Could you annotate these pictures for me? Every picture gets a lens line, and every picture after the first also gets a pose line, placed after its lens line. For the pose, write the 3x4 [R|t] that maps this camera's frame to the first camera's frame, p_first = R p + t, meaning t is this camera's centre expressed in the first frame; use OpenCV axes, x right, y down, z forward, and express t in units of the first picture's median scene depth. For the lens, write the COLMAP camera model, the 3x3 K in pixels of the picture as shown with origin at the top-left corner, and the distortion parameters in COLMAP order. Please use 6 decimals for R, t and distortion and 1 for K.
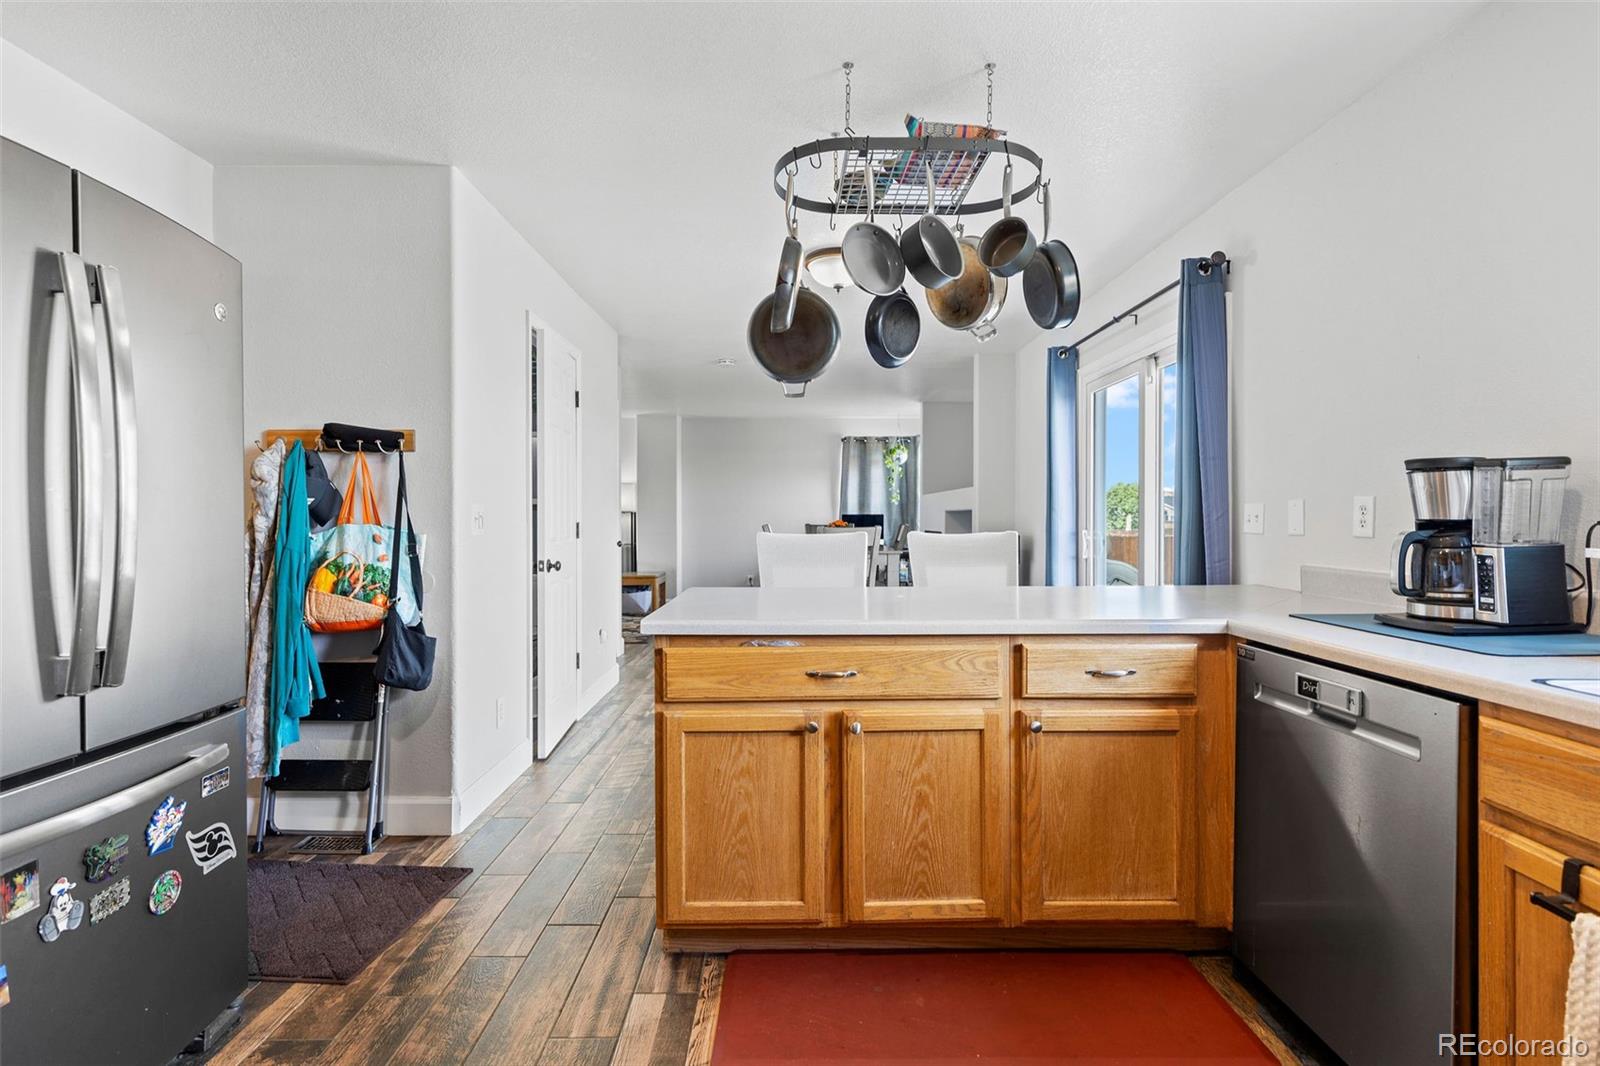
lens RADIAL K [[732.3, 0, 795.4], [0, 732.3, 522.0], [0, 0, 1]] dist [0.005264, -0.000762]
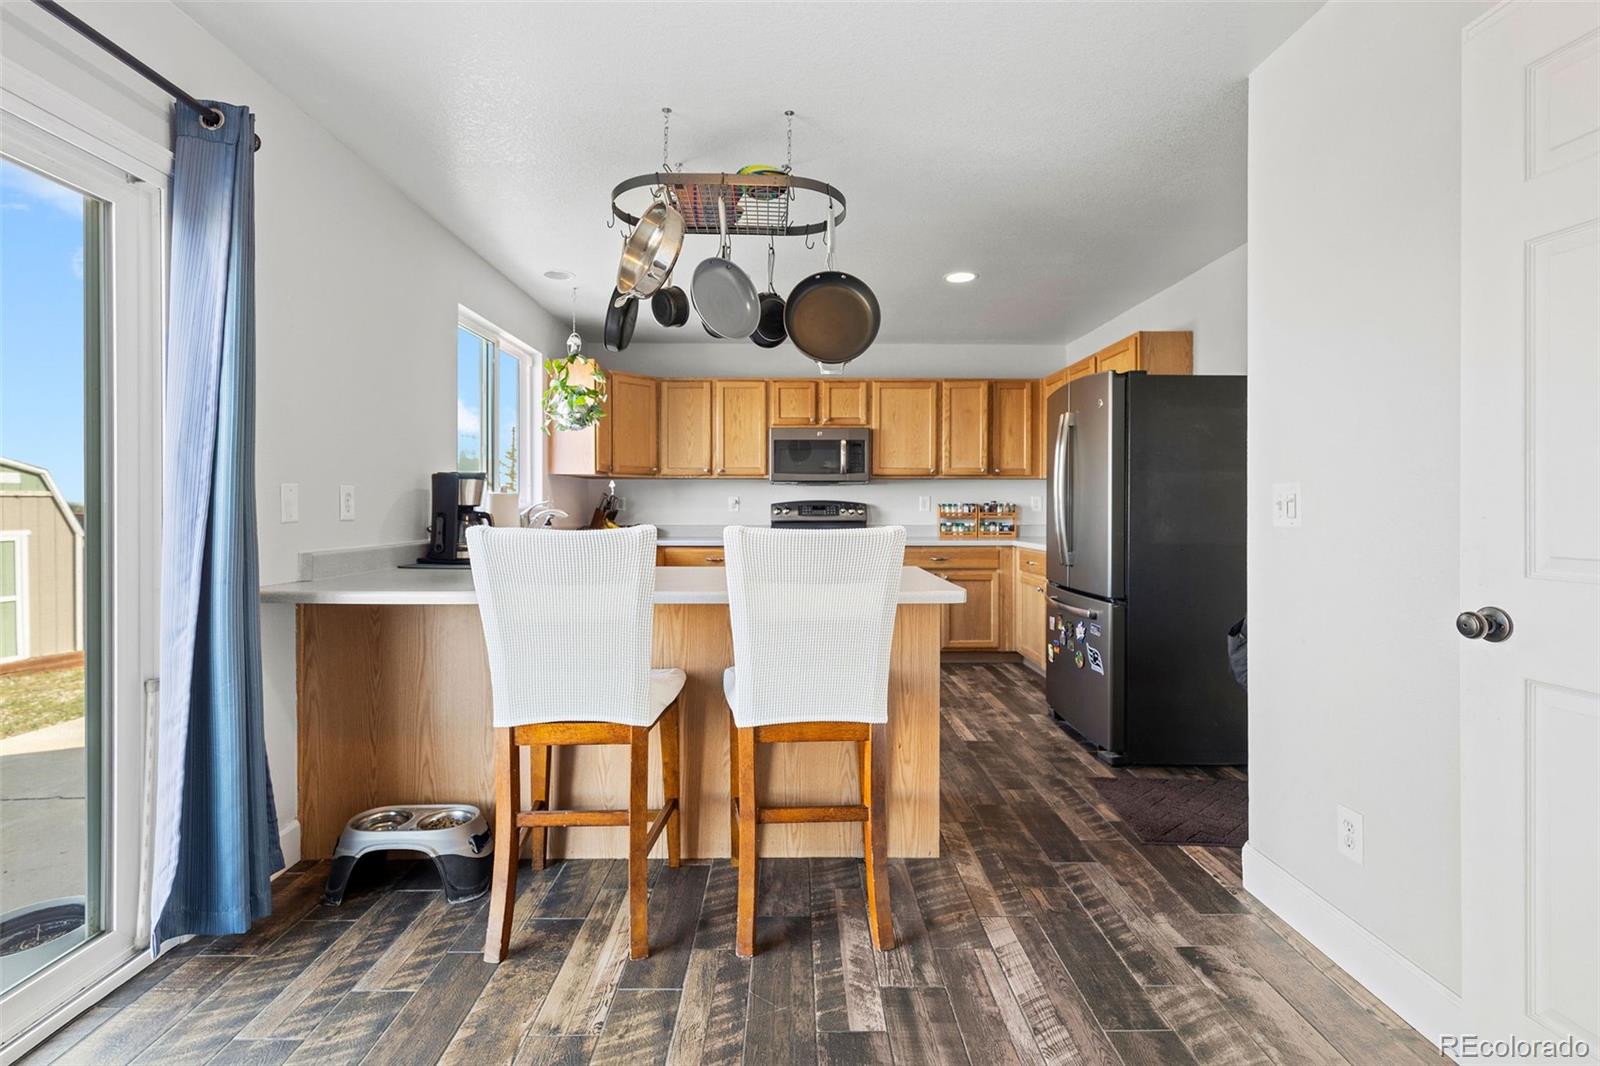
lens RADIAL K [[732.3, 0, 798.1], [0, 732.3, 504.6], [0, 0, 1]] dist [0.005264, -0.000762]
pose [[-0.999891, 0.001413, -0.014678, 0.075282], [0.001362, 0.999993, 0.003507, -0.008851], [0.014683, 0.003486, -0.999886, 2.610673]]
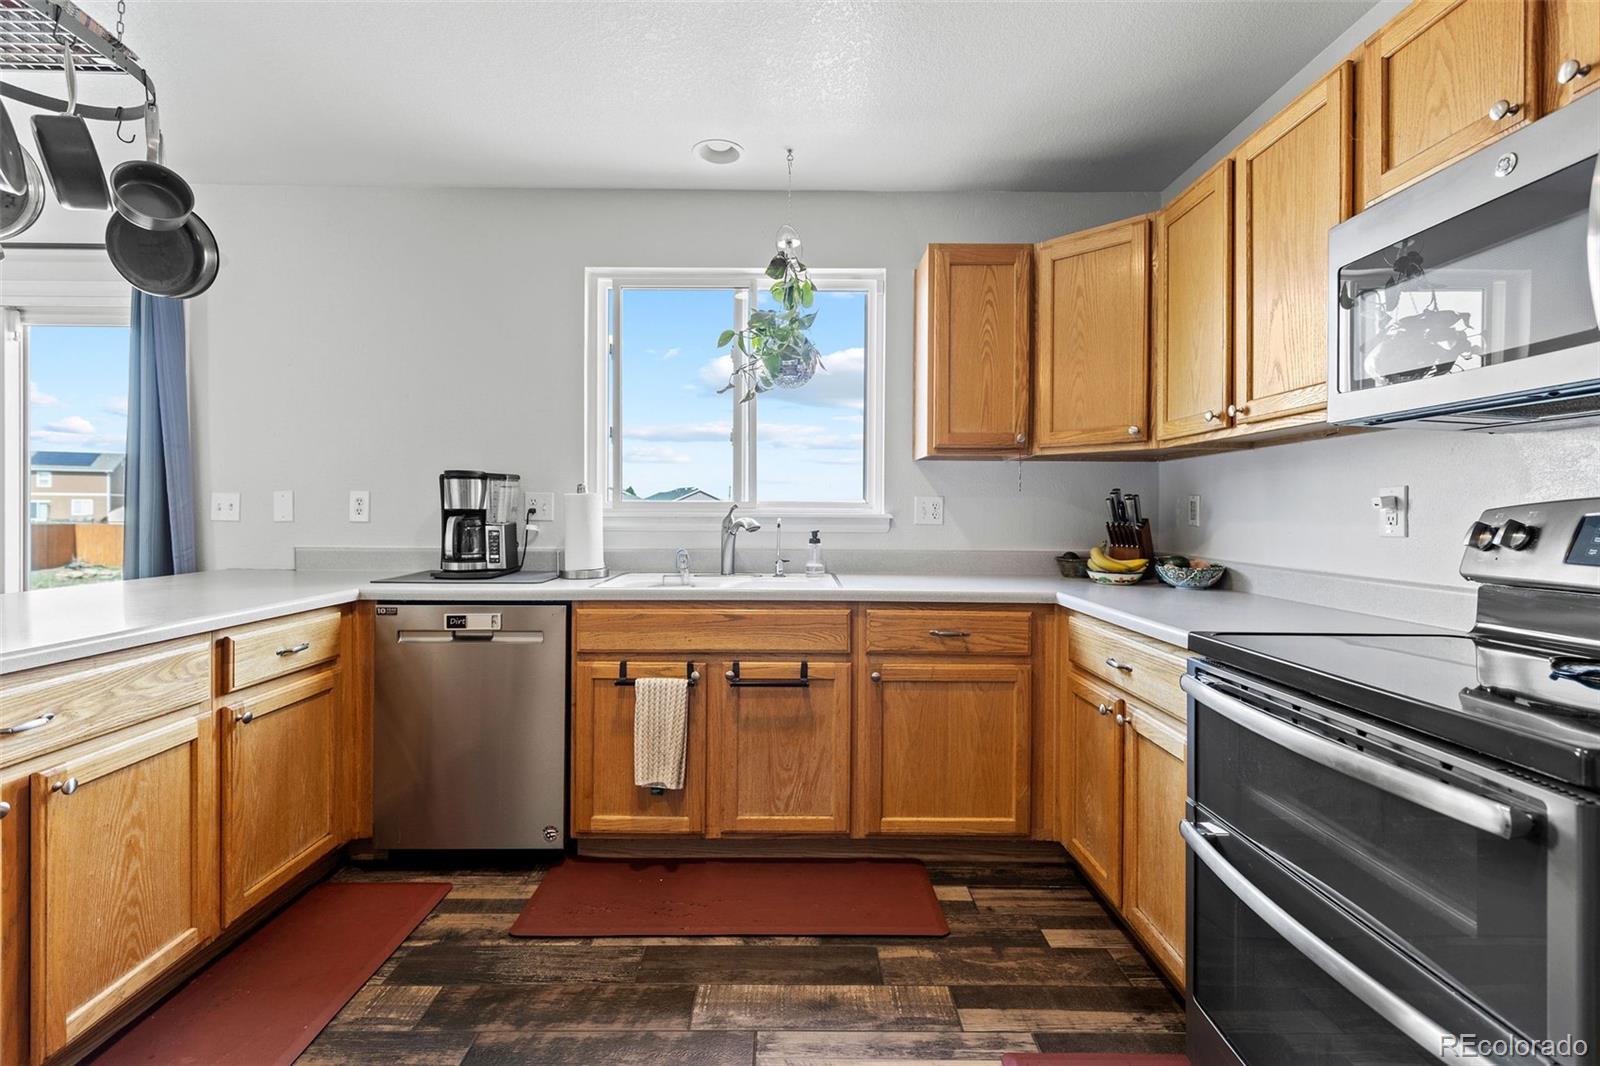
lens RADIAL K [[732.3, 0, 795.4], [0, 732.3, 515.1], [0, 0, 1]] dist [0.005264, -0.000762]
pose [[-0.003368, -0.003316, 0.999989, -0.652087], [-0.001651, 0.999993, 0.003310, 0.002989], [-0.999993, -0.001640, -0.003374, 0.262238]]
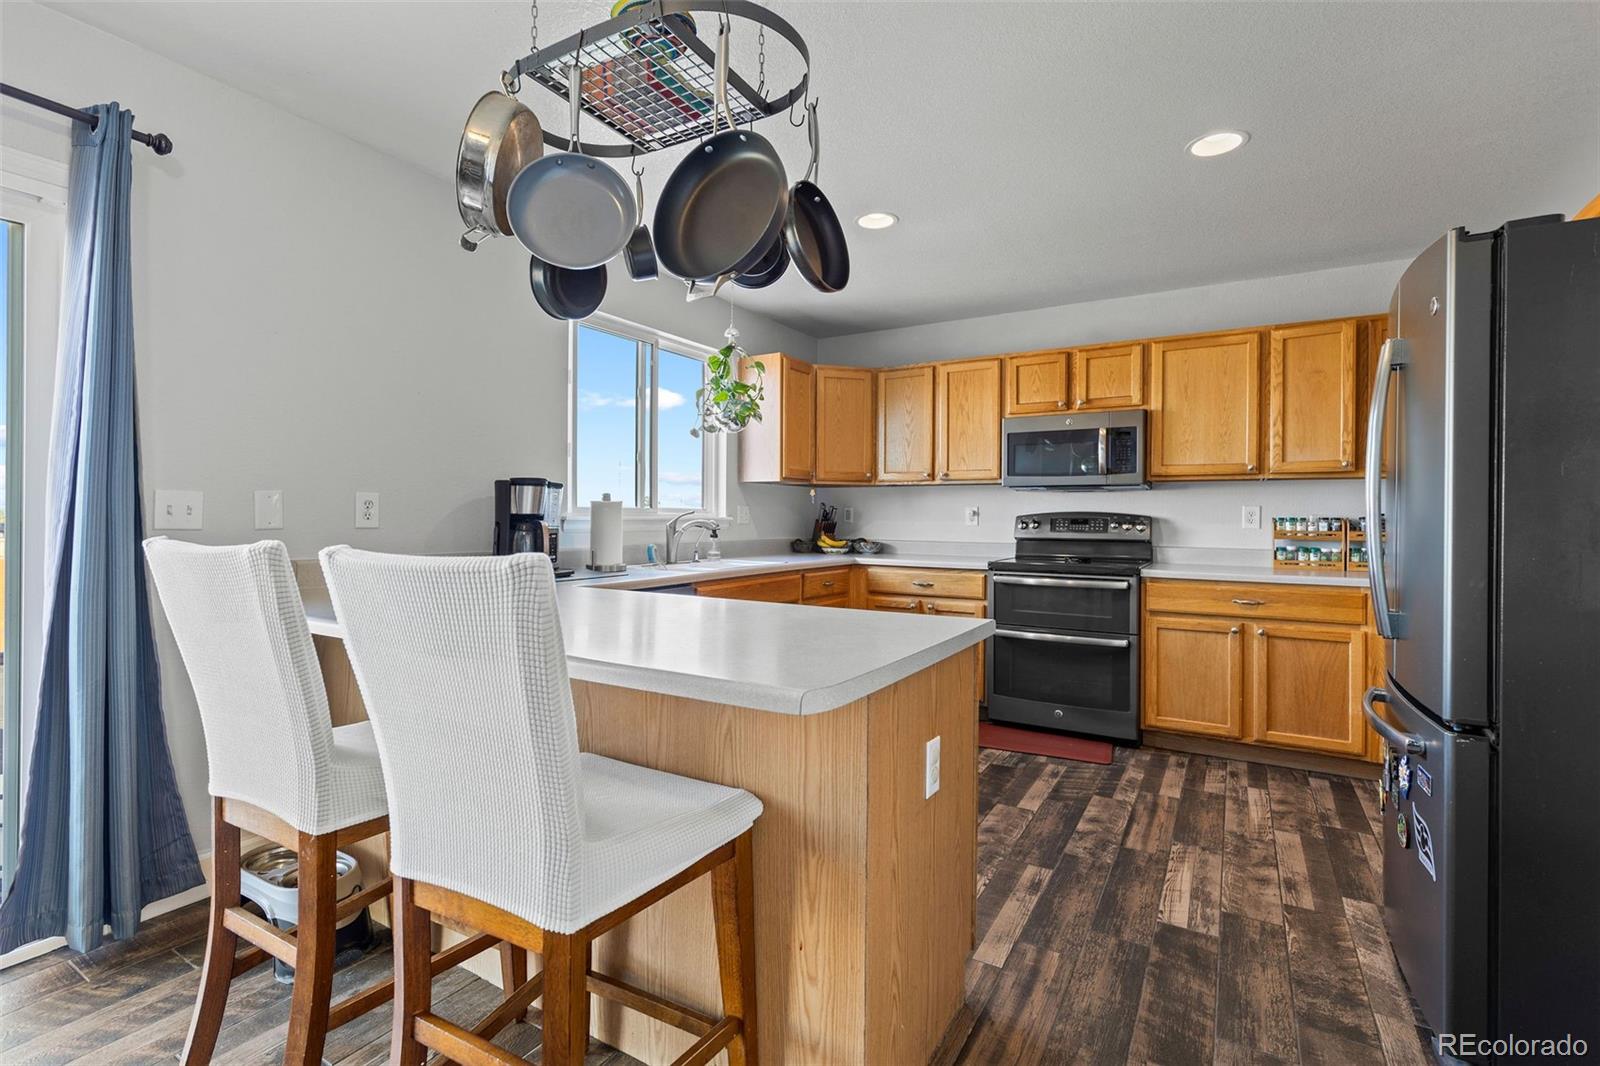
lens RADIAL K [[732.3, 0, 799.4], [0, 732.3, 514.7], [0, 0, 1]] dist [0.005264, -0.000762]
pose [[-0.857925, -0.003775, 0.513761, -0.483883], [-0.003975, 0.999992, 0.000710, -0.004981], [-0.513760, -0.001433, -0.857933, 1.954318]]
